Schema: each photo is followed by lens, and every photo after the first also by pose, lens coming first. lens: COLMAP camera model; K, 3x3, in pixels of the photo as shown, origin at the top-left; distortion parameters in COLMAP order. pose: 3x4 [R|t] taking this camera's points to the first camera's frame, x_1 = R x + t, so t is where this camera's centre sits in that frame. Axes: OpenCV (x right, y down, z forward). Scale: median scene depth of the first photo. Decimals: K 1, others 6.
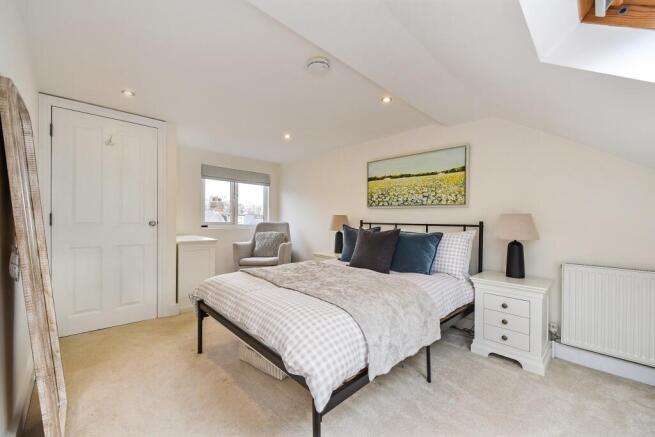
lens RADIAL K [[265.2, 0, 327.2], [0, 265.2, 227.2], [0, 0, 1]] dist [-0.002619, -0.000132]
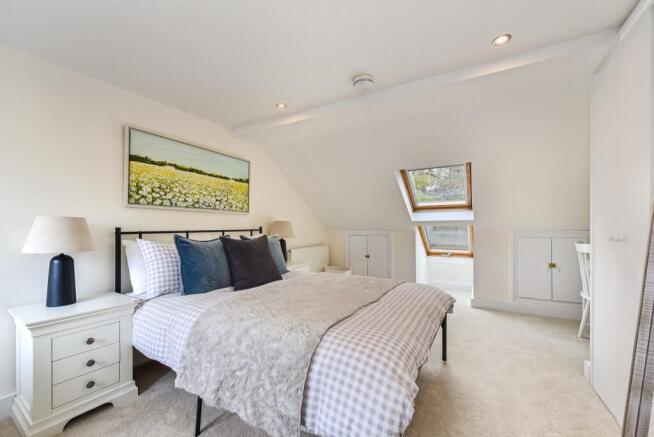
lens RADIAL K [[264.8, 0, 326.7], [0, 264.8, 227.2], [0, 0, 1]] dist [-0.002619, -0.000132]
pose [[-0.275353, -0.014489, 0.961234, -0.592325], [0.028820, 0.999313, 0.023319, -0.030933], [-0.960911, 0.034124, -0.274746, 0.843451]]
